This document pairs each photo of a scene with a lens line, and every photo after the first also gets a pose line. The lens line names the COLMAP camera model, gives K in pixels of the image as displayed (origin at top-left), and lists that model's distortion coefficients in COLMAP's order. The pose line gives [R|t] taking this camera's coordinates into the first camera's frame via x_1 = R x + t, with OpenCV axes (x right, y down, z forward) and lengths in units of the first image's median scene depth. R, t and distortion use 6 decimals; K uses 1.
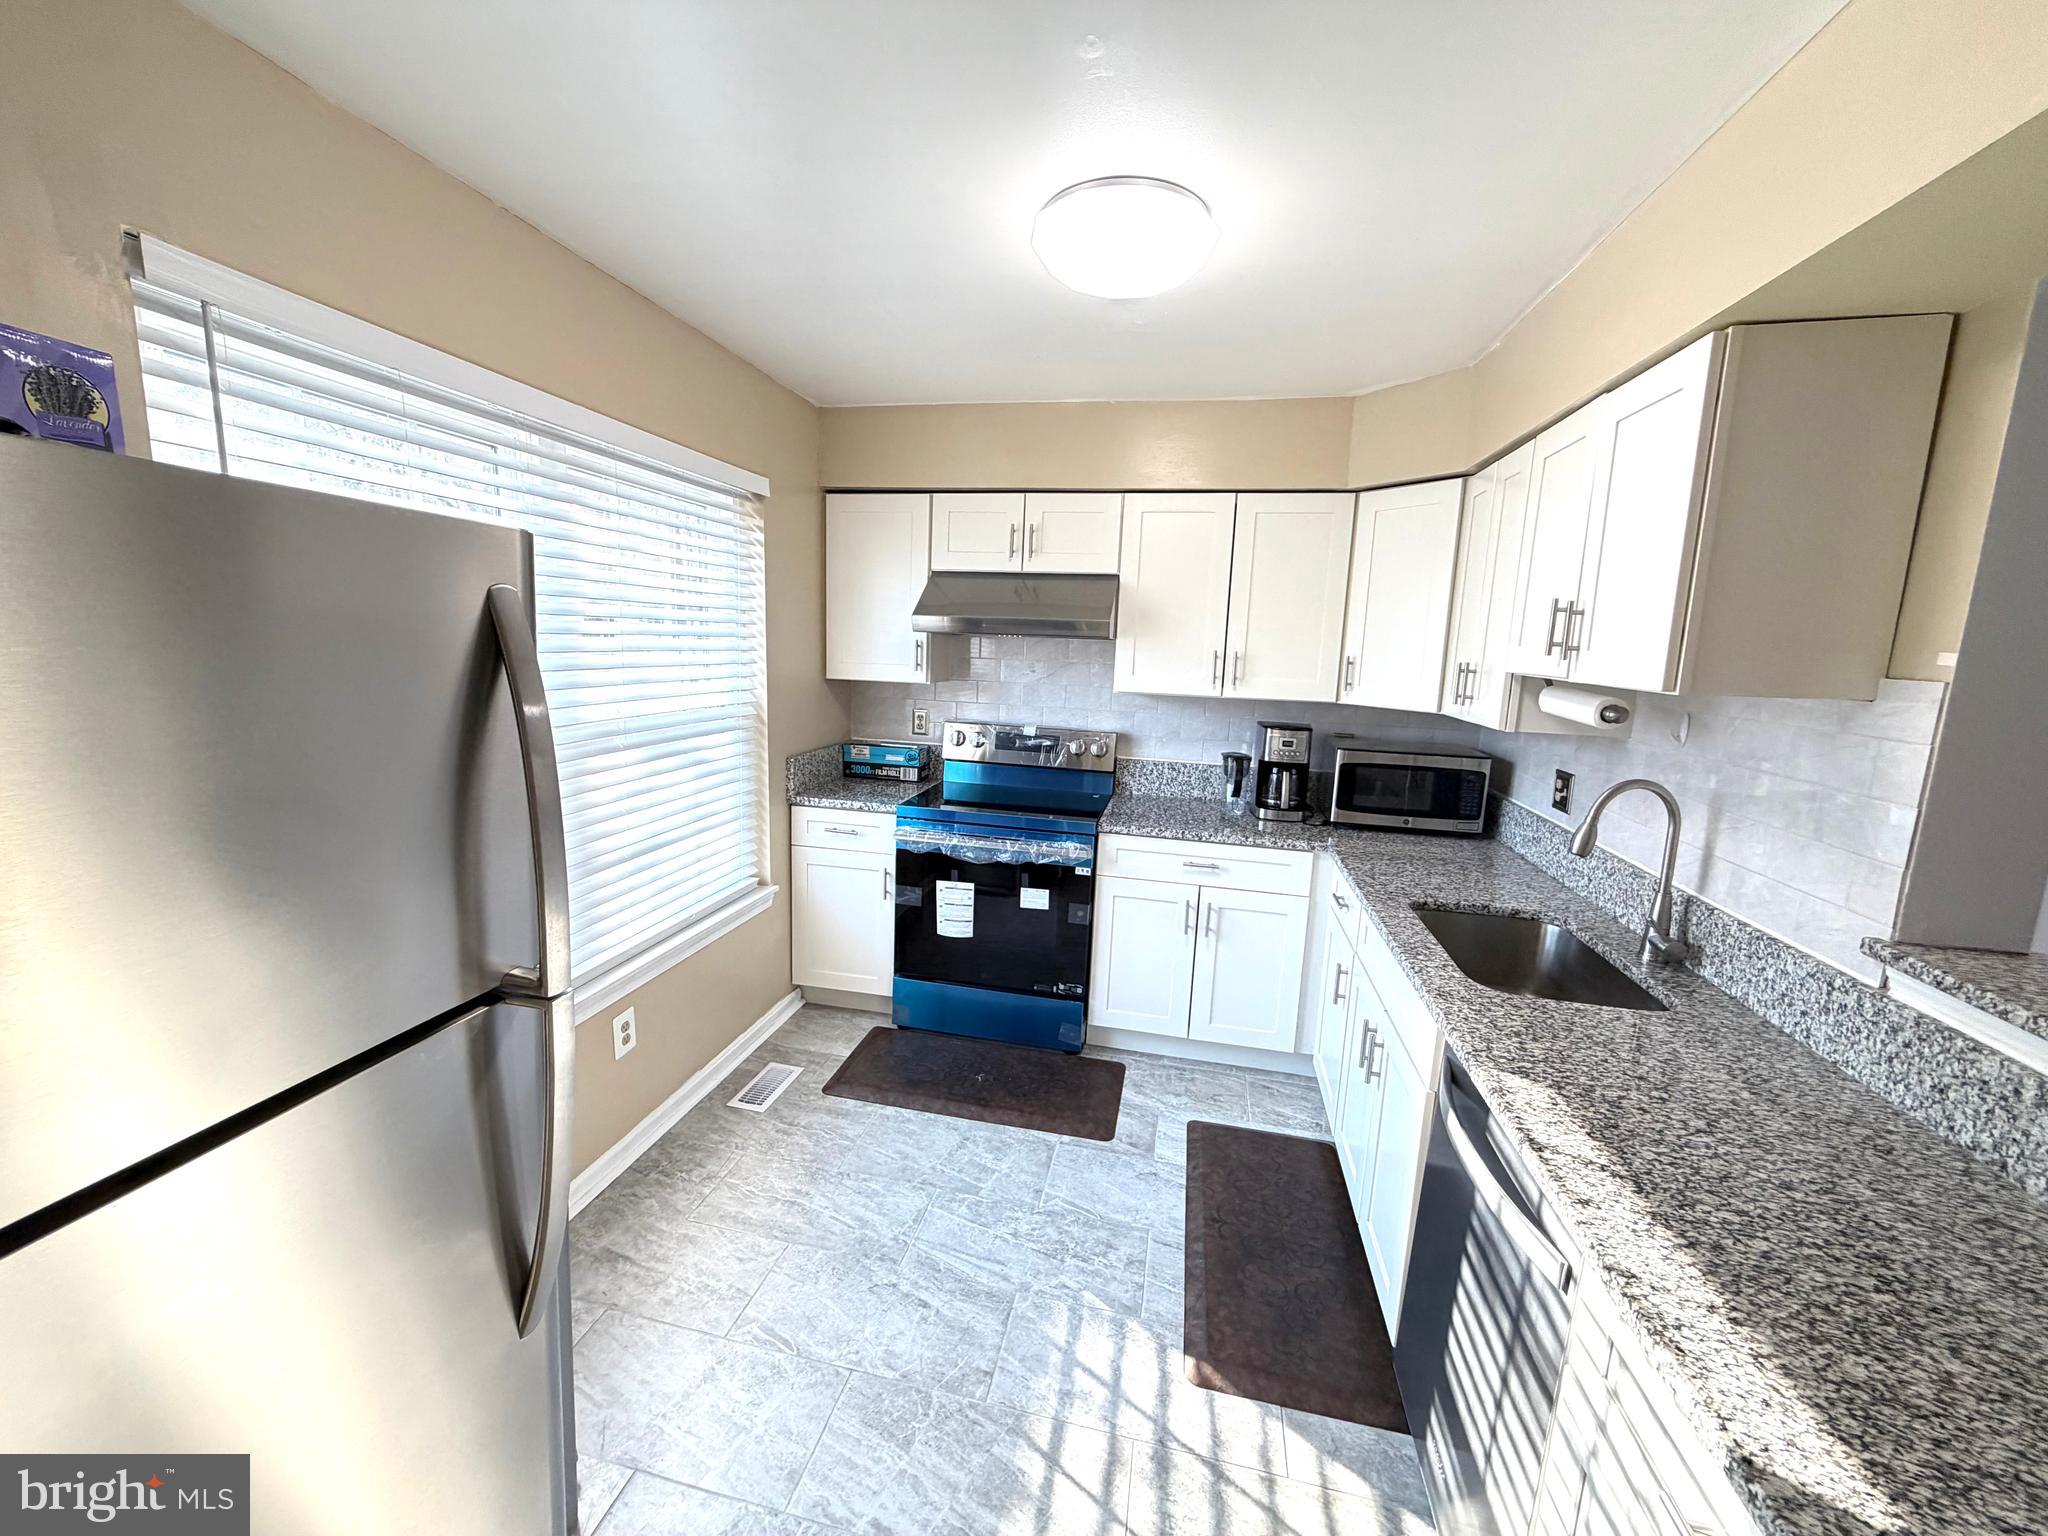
lens RADIAL K [[816.3, 0, 1015.8], [0, 816.3, 767.6], [0, 0, 1]] dist [-0.000633, 0.000033]
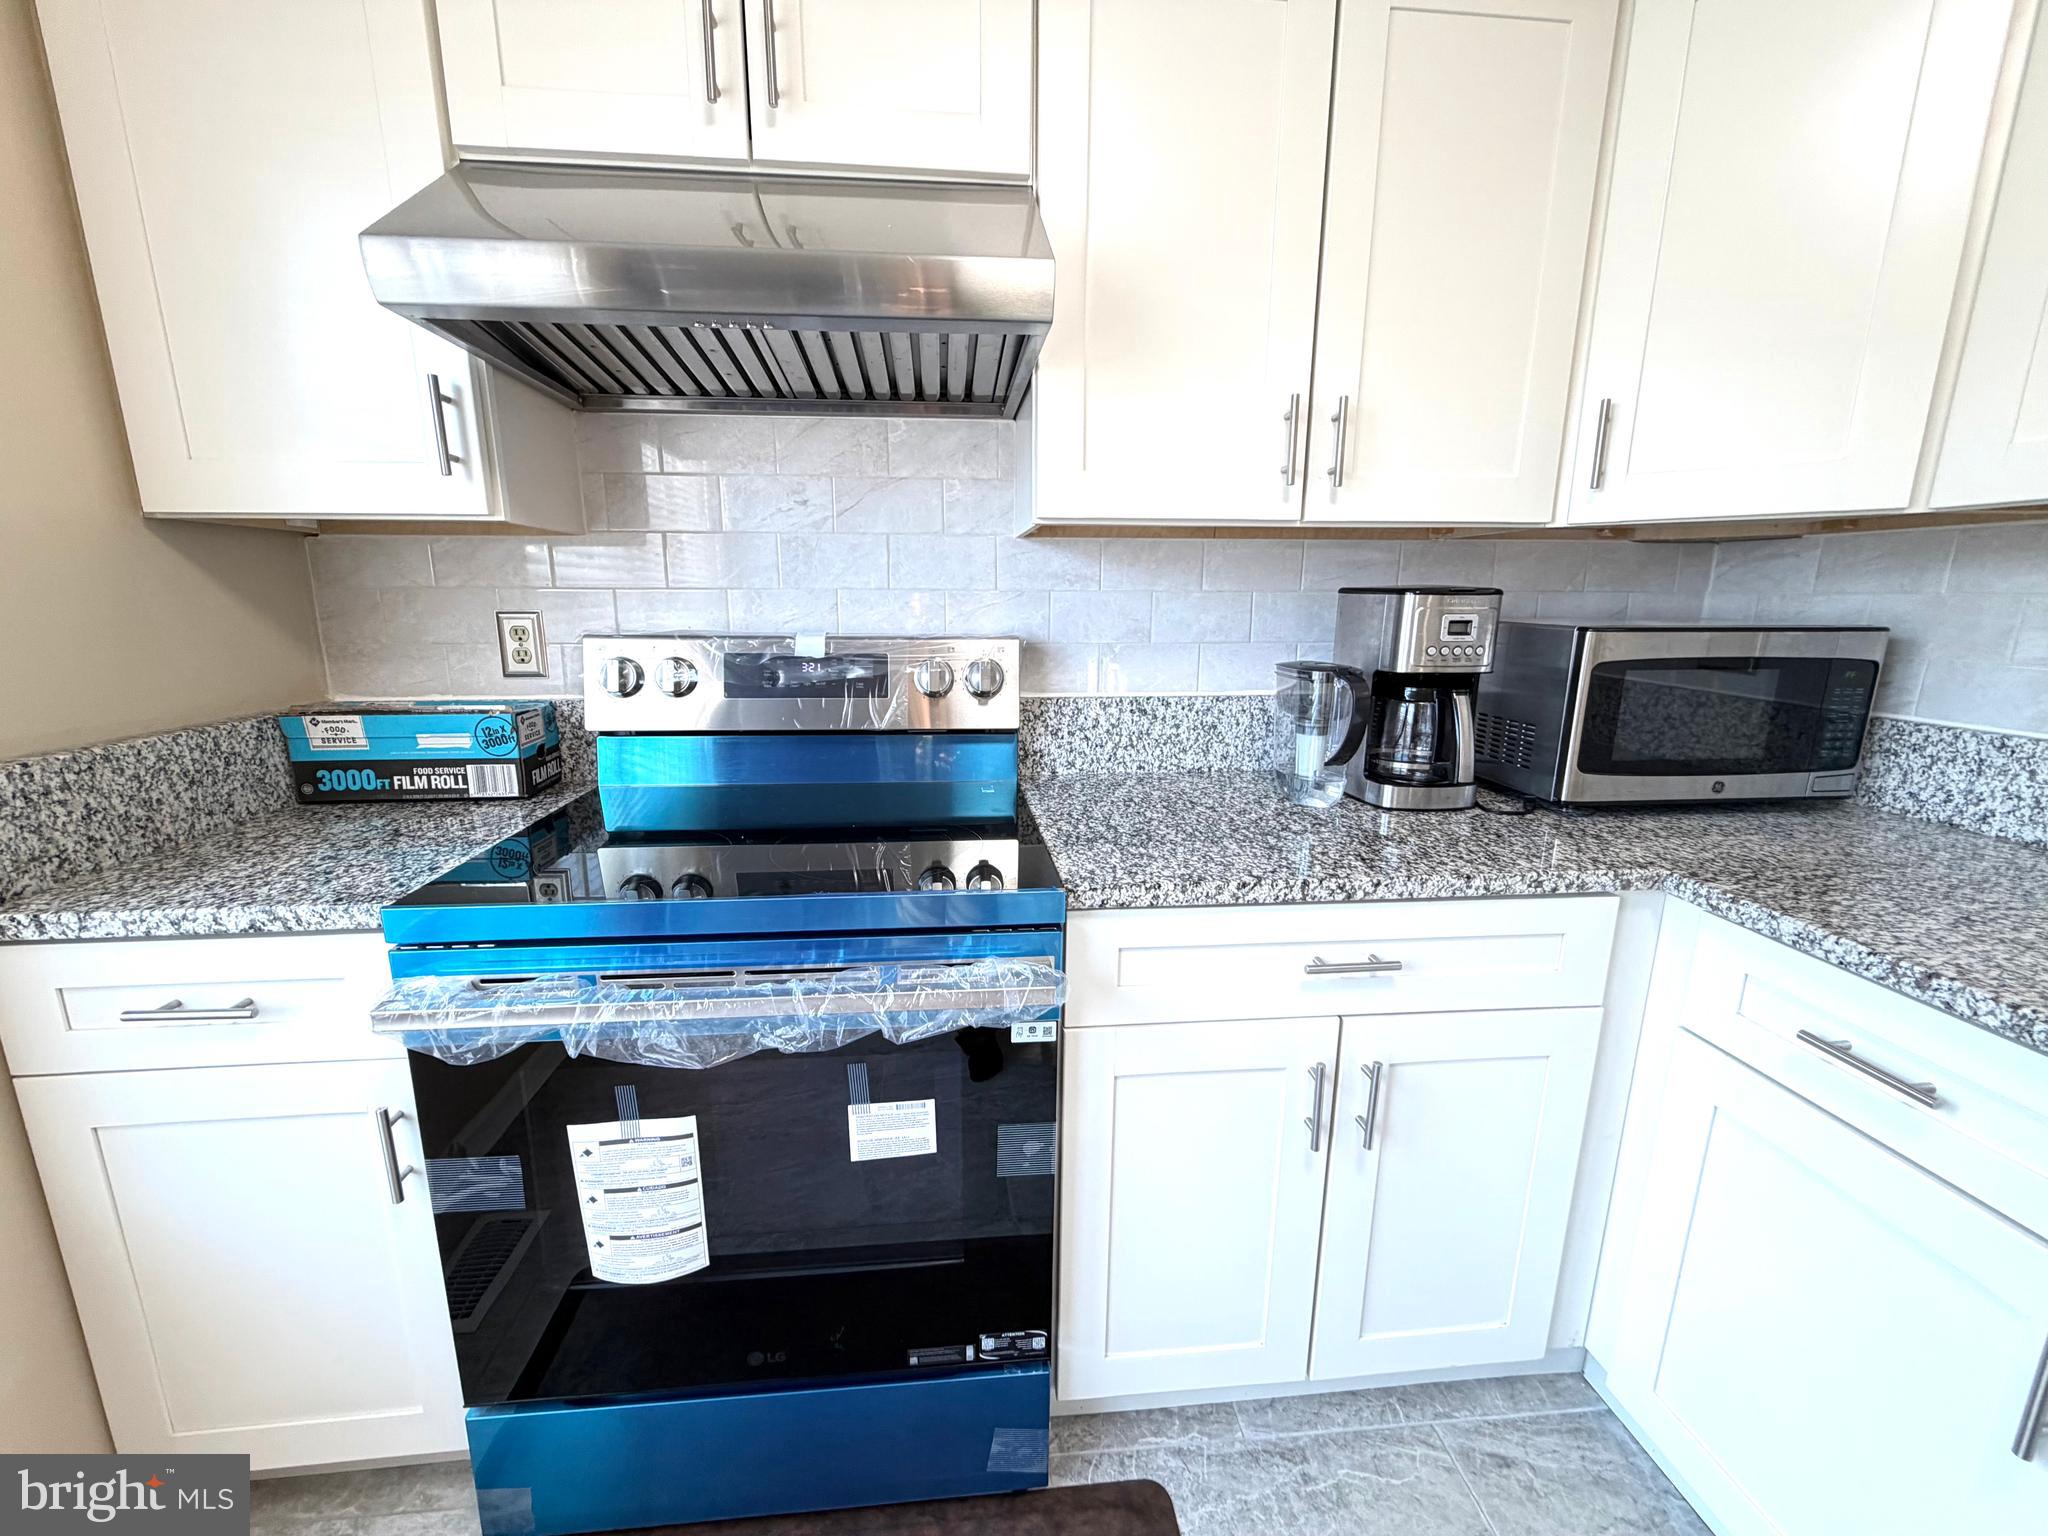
lens RADIAL K [[816.3, 0, 1015.8], [0, 816.3, 767.6], [0, 0, 1]] dist [-0.000633, 0.000033]
pose [[0.951943, -0.098248, 0.290089, -0.010630], [0.081138, 0.994209, 0.070463, -0.005459], [-0.295332, -0.043540, 0.954402, 0.645020]]
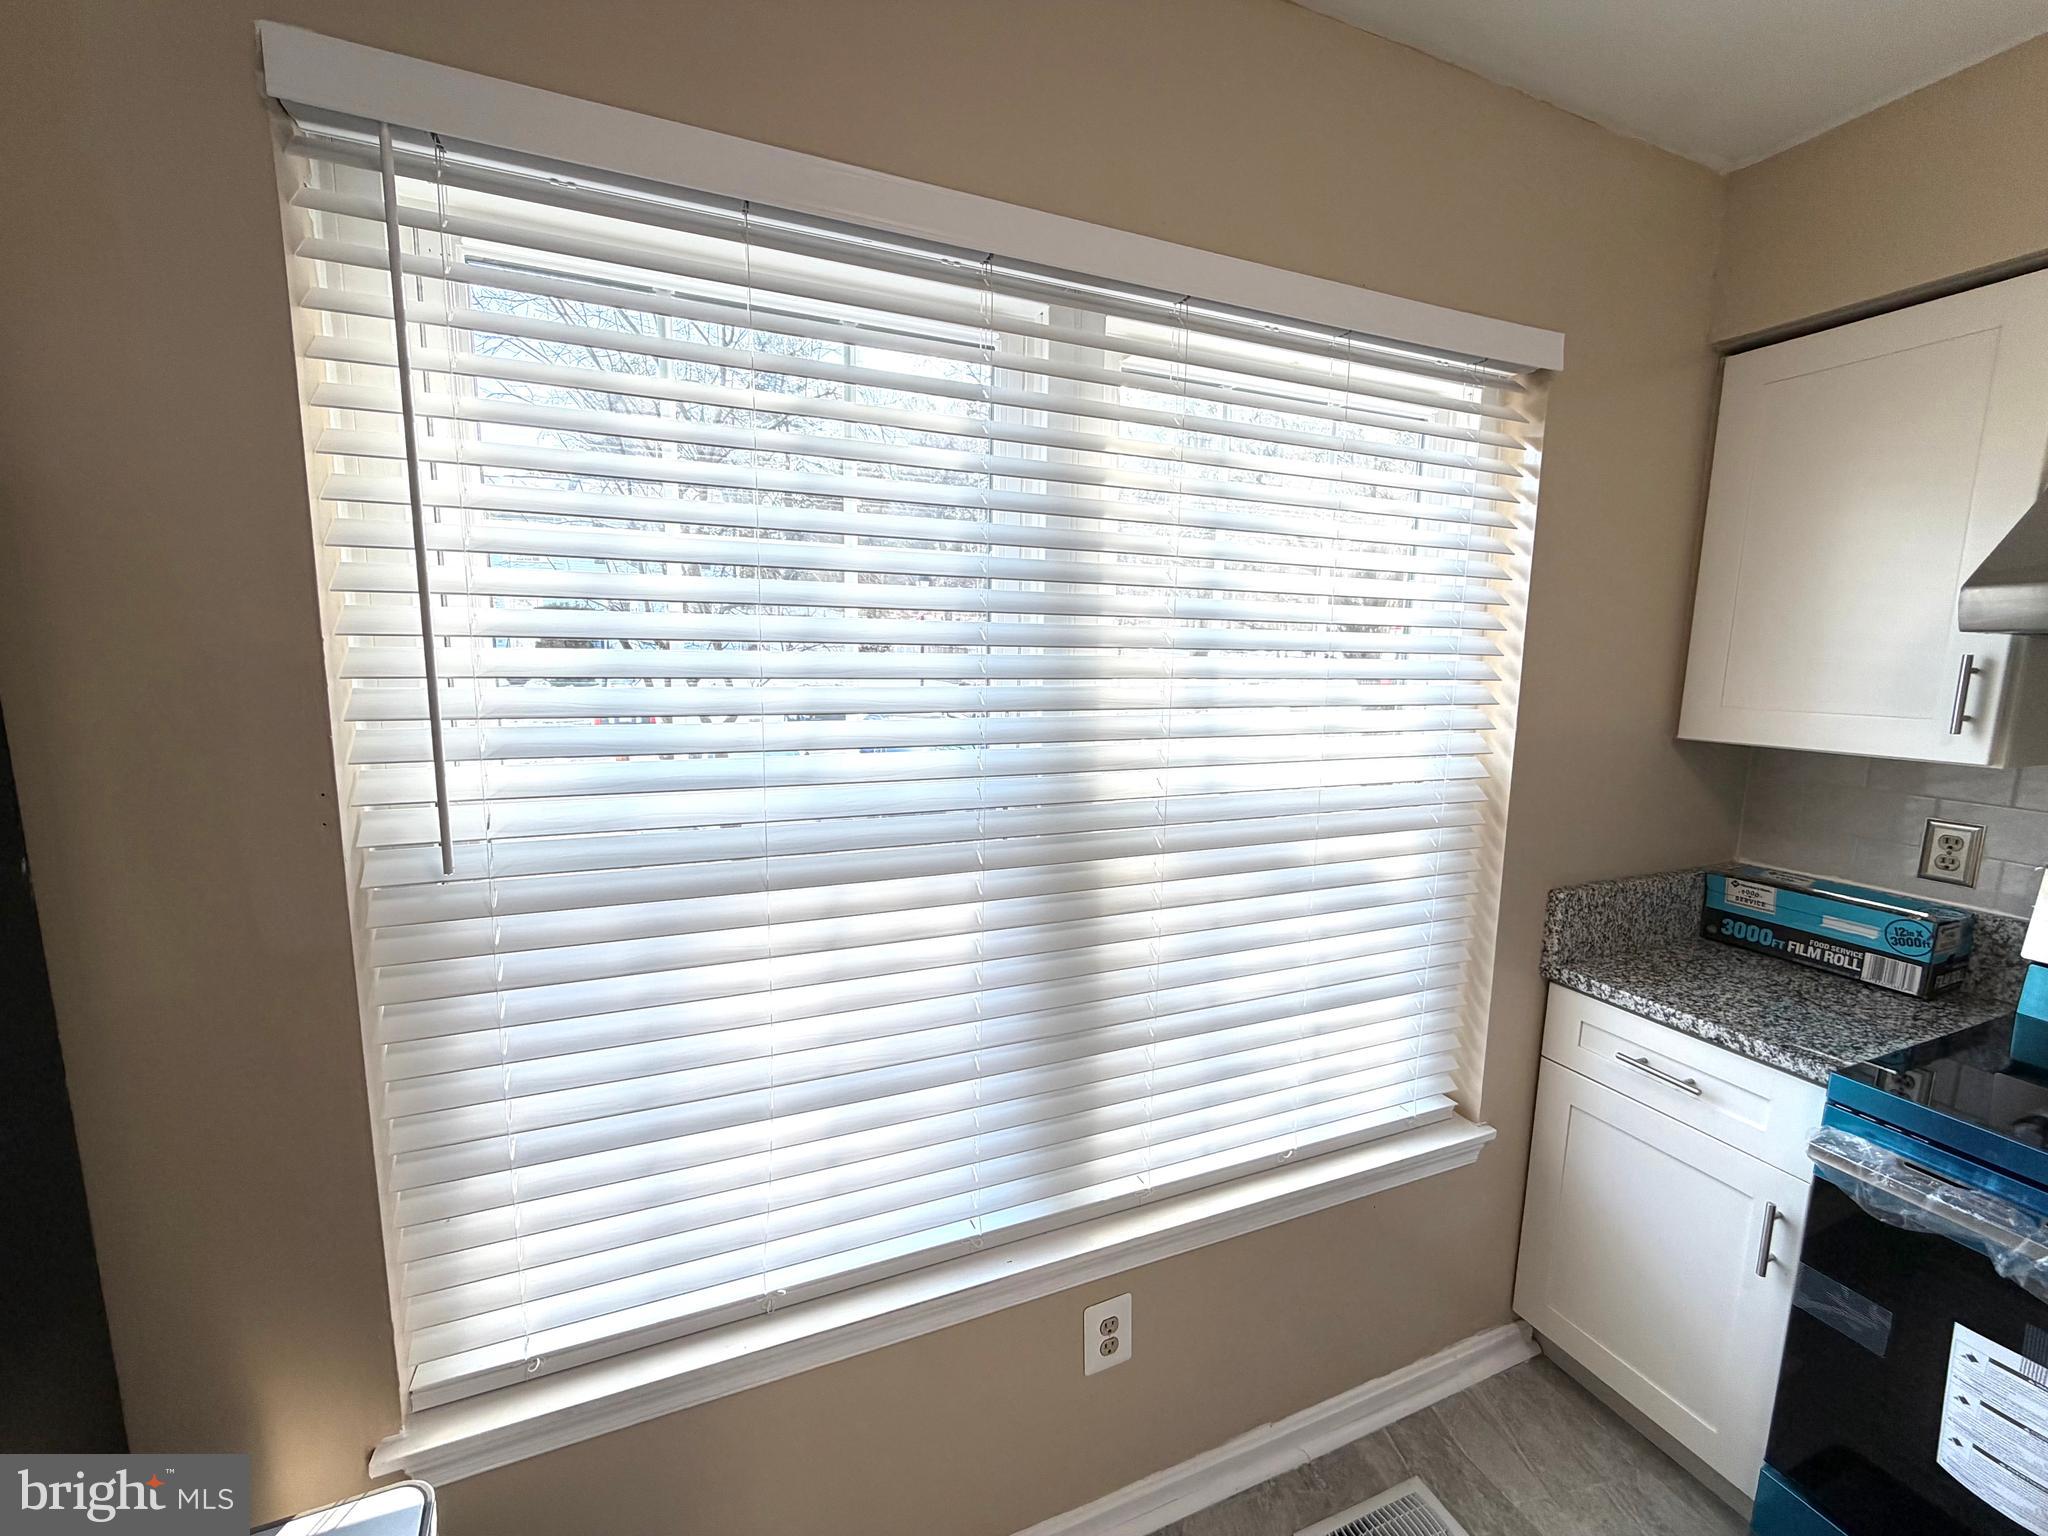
lens RADIAL K [[816.3, 0, 1015.8], [0, 816.3, 767.6], [0, 0, 1]] dist [-0.000633, 0.000033]
pose [[0.564660, 0.088774, -0.820536, -0.056775], [-0.122568, 0.992194, 0.023000, -0.059036], [0.816172, 0.087585, 0.571133, 0.430433]]
